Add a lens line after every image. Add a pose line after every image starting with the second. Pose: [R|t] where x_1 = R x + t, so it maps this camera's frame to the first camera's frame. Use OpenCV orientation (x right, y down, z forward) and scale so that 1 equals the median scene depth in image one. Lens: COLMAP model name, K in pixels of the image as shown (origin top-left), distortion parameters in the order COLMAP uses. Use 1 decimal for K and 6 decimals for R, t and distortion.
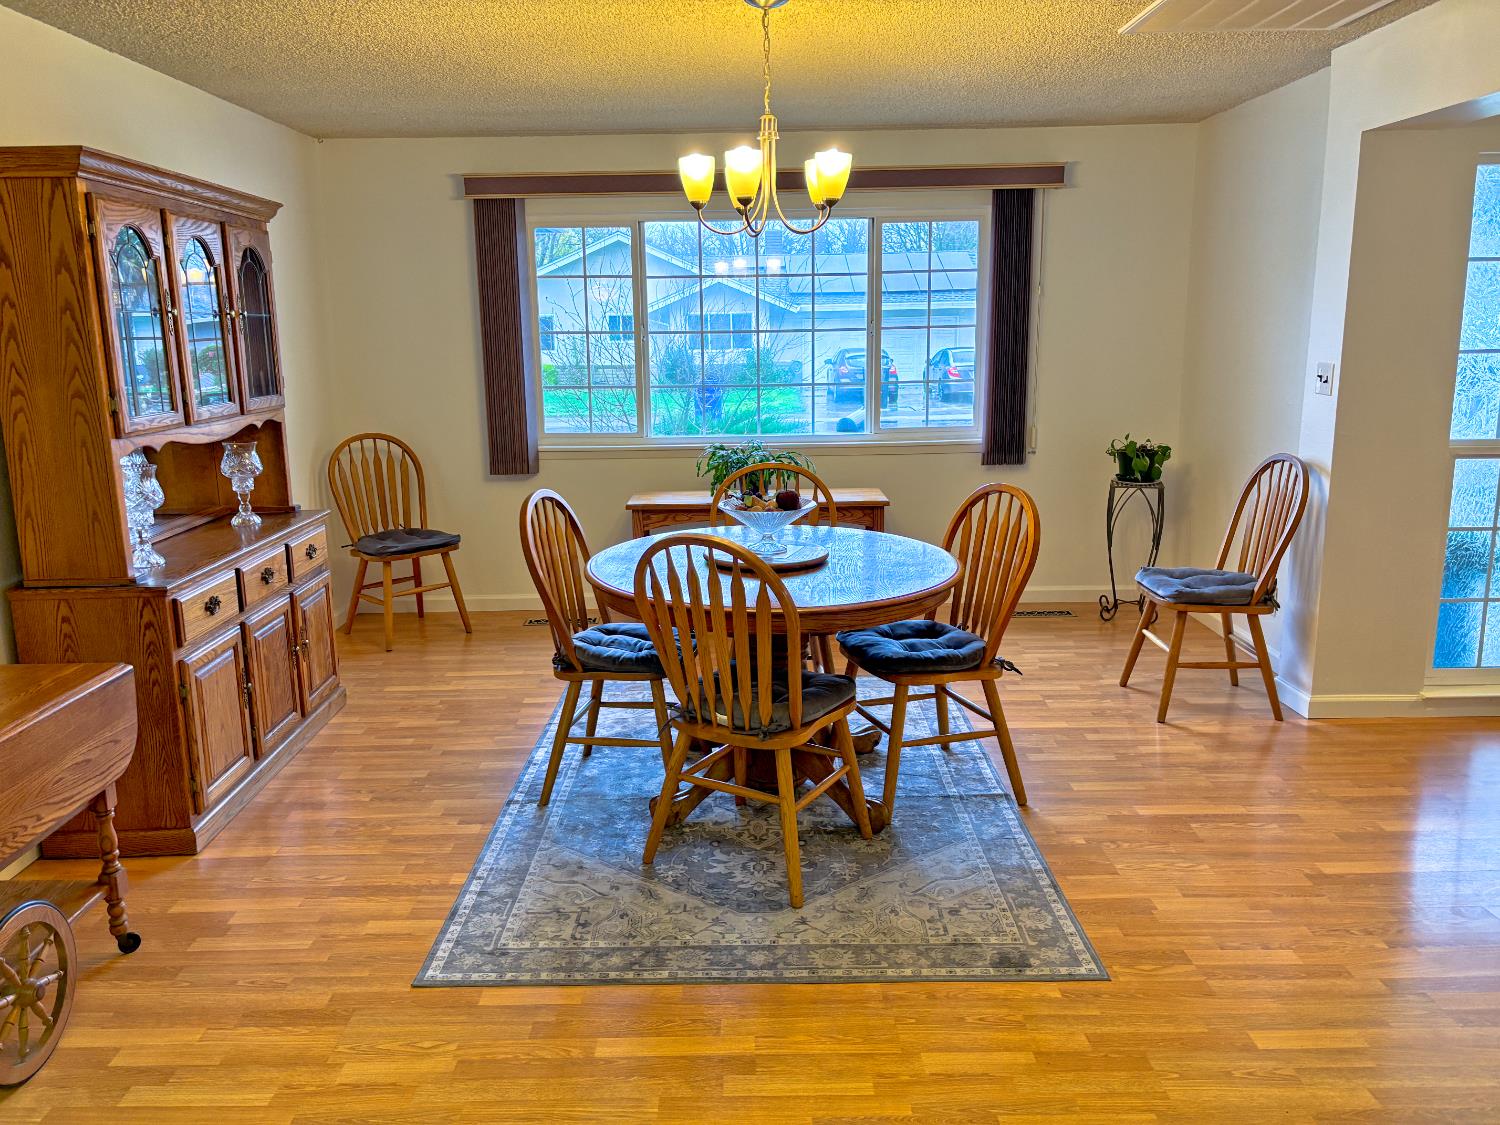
lens RADIAL K [[1126.2, 0, 750.0], [0, 1126.2, 562.5], [0, 0, 1]] dist [0.008569, 0.000434]
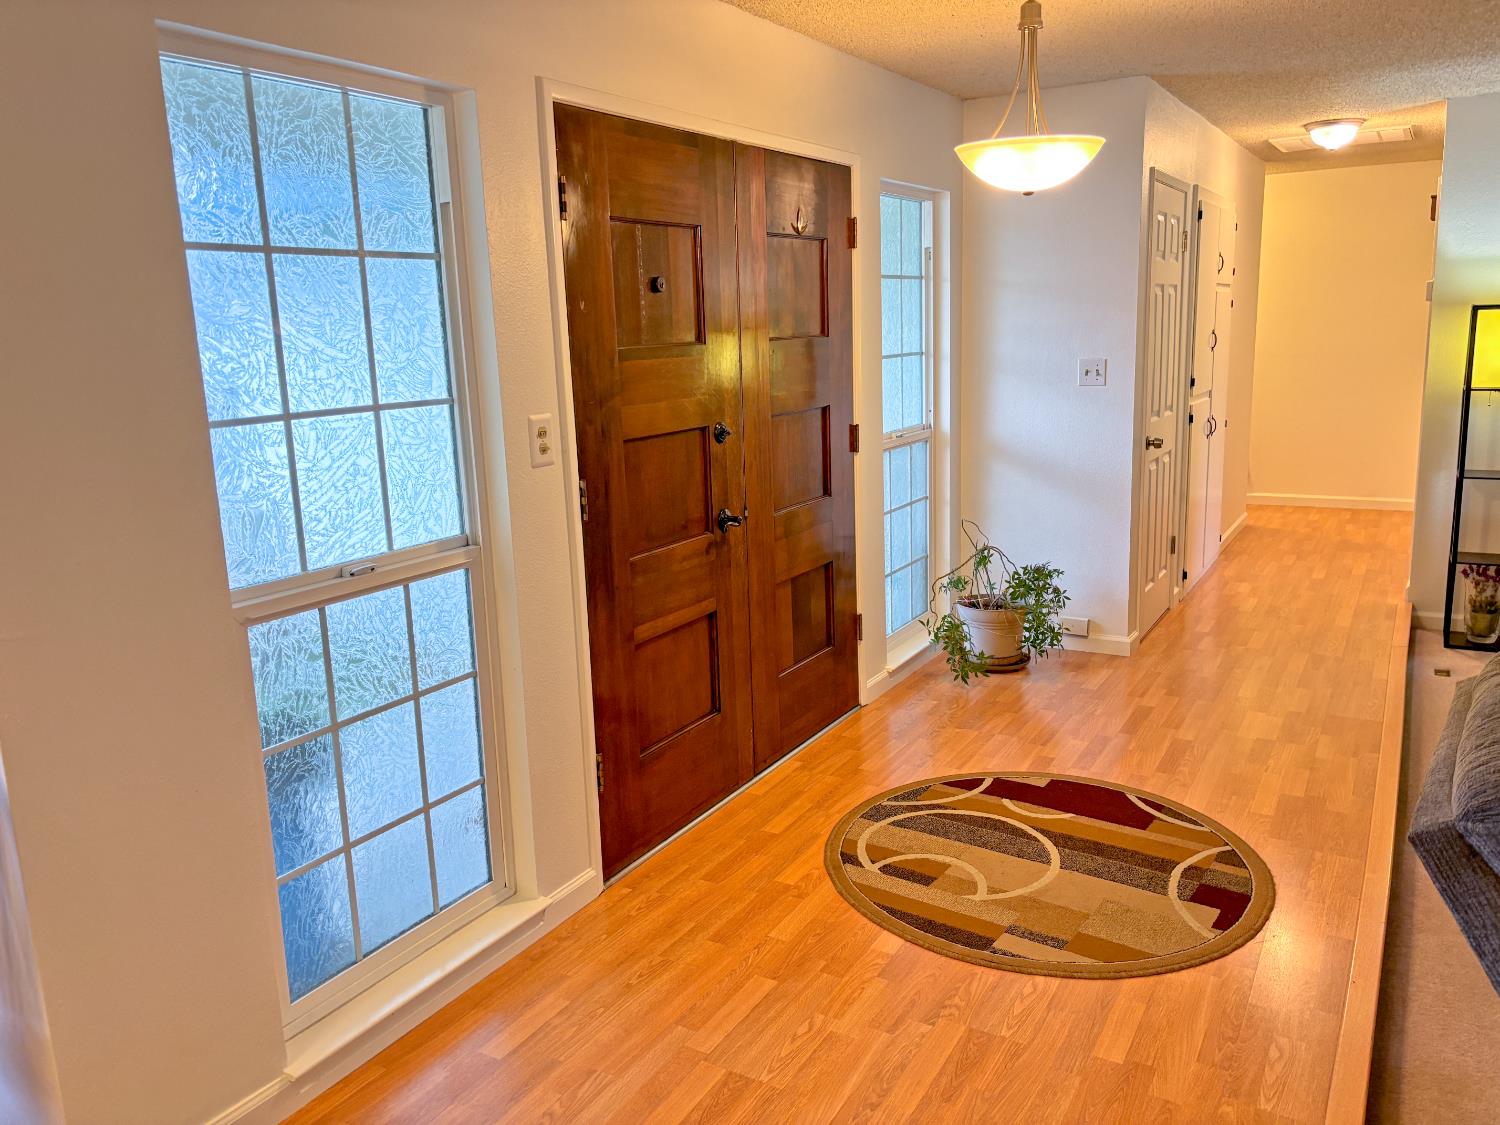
lens RADIAL K [[1134.2, 0, 750.0], [0, 1134.2, 562.5], [0, 0, 1]] dist [0.056888, -0.050747]
pose [[0.517708, -0.179159, 0.836588, 0.368626], [0.194514, 0.976869, 0.088829, -0.147178], [-0.833152, 0.116741, 0.540582, 0.617303]]
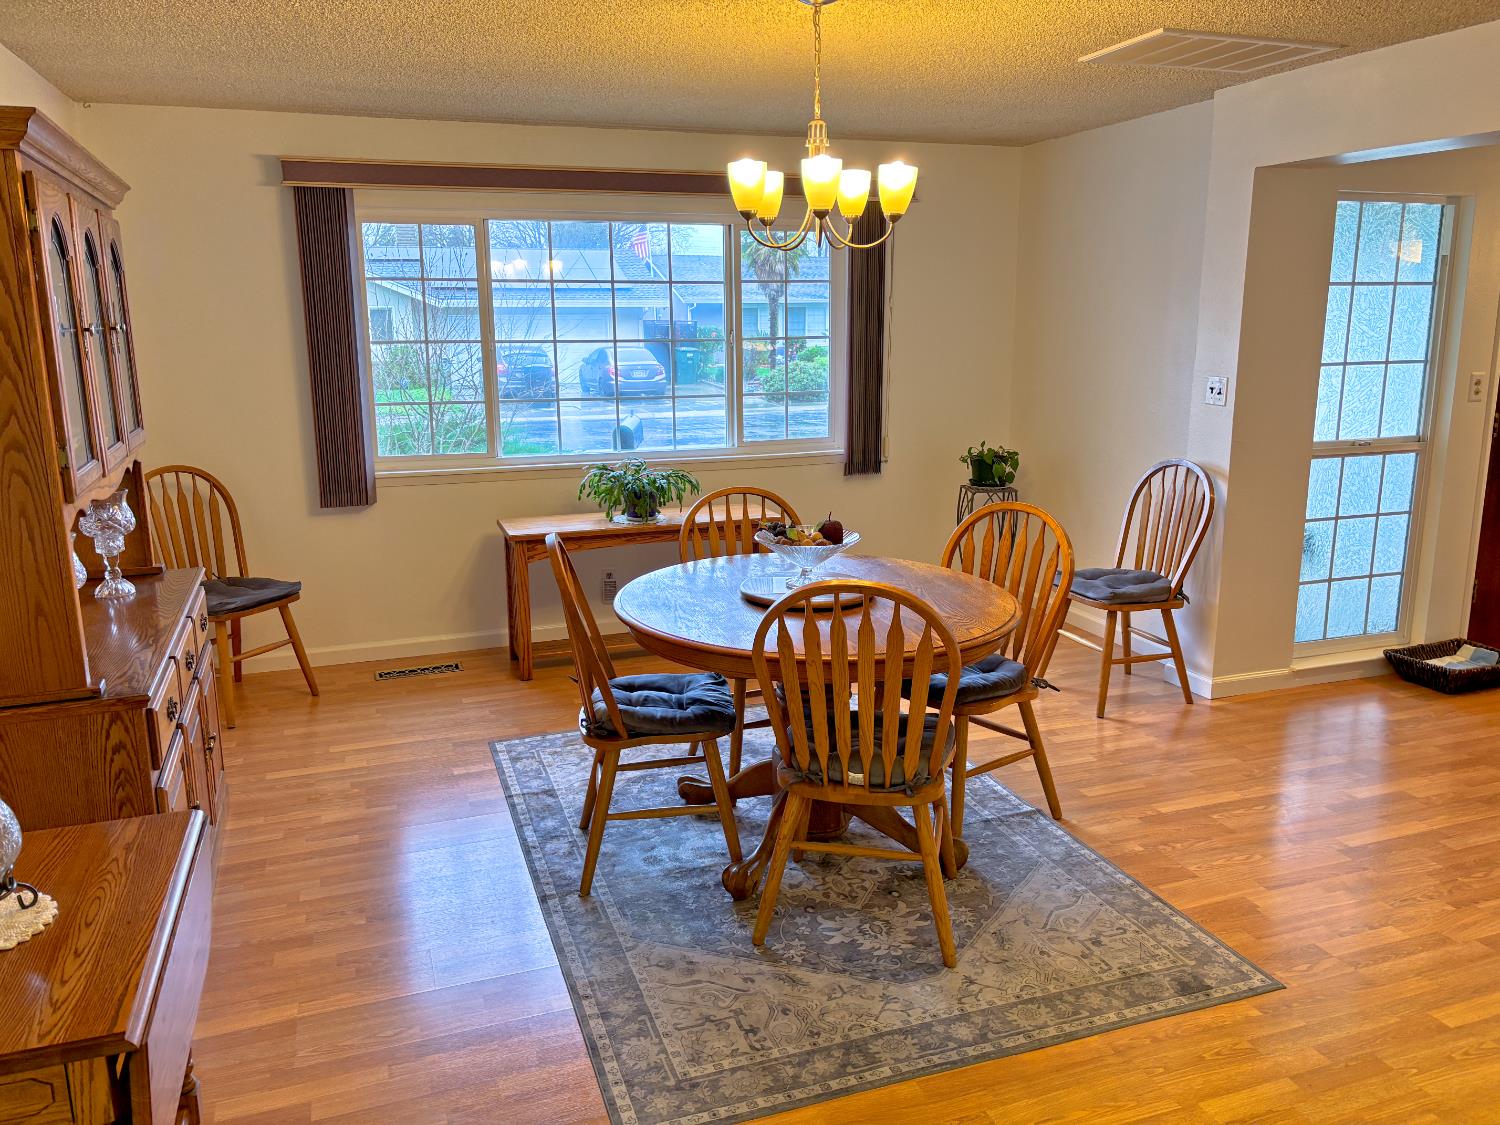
lens RADIAL K [[1129.2, 0, 758.8], [0, 1129.2, 561.4], [0, 0, 1]] dist [0.005833, 0.000905]
pose [[0.942228, -0.063867, 0.328827, -0.337529], [0.062932, 0.997927, 0.013496, -0.047235], [-0.329007, 0.007978, 0.944294, 0.131162]]
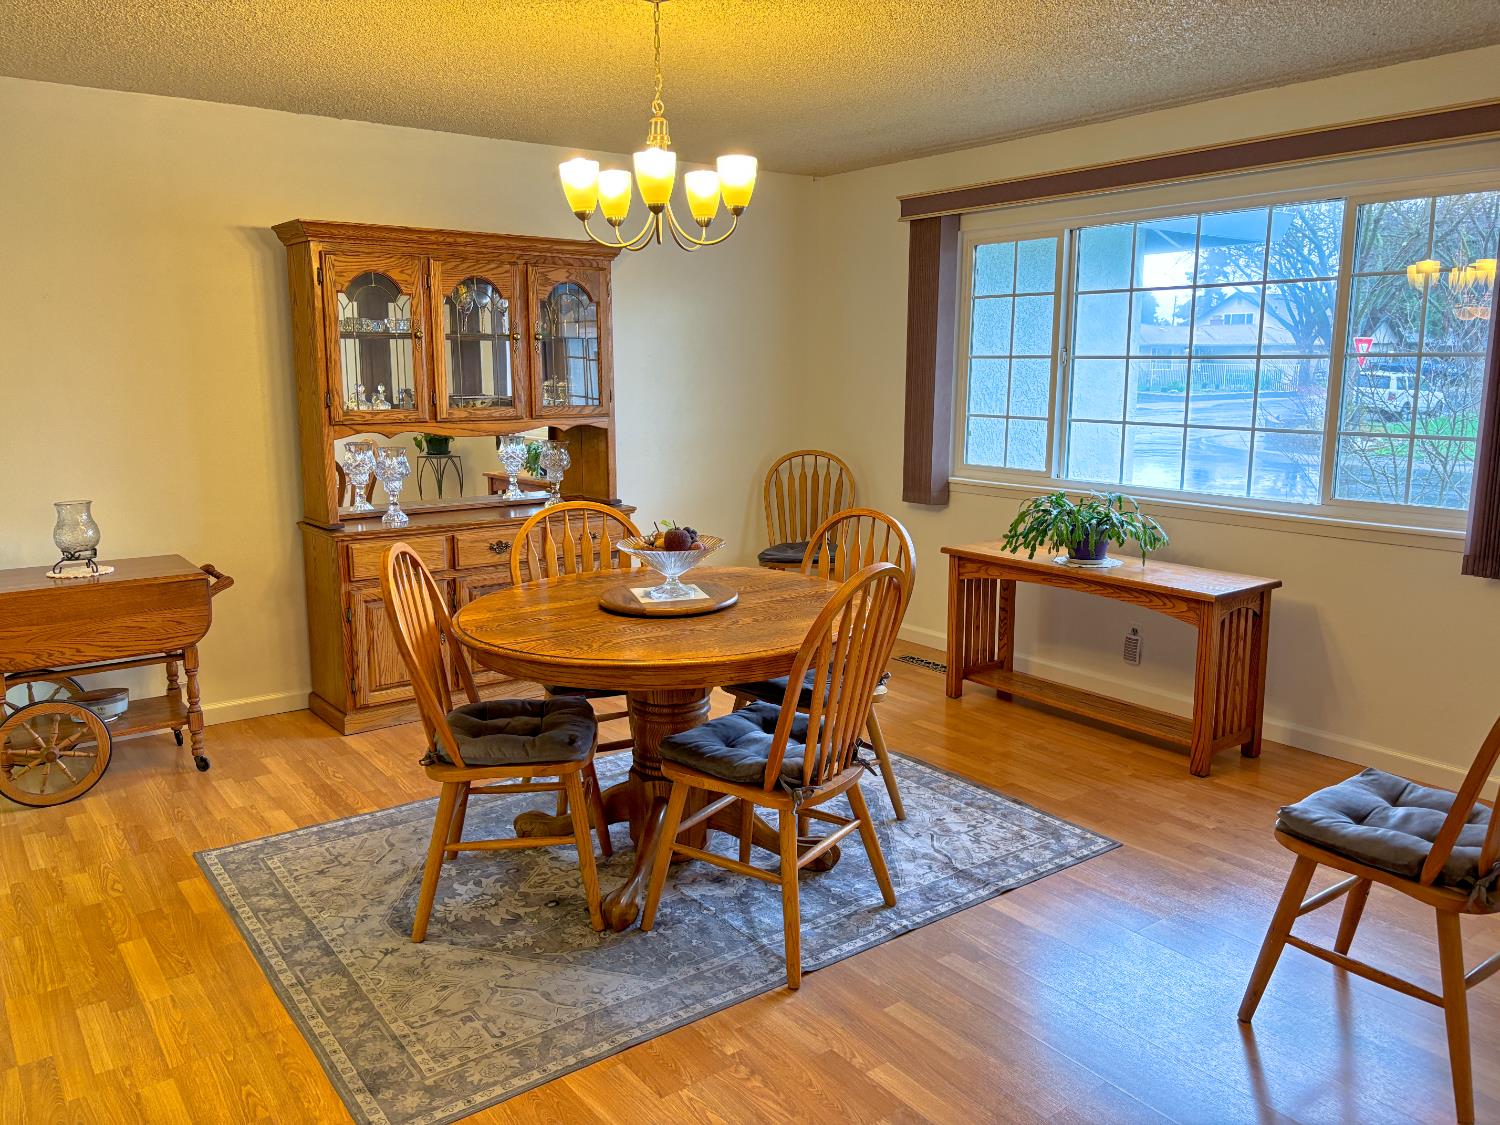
lens RADIAL K [[1134.2, 0, 750.0], [0, 1134.2, 562.5], [0, 0, 1]] dist [0.056888, -0.050747]
pose [[0.591972, 0.153084, -0.791286, 0.798121], [-0.171174, 0.983277, 0.062169, -0.107567], [0.787571, 0.098645, 0.608277, 0.500338]]
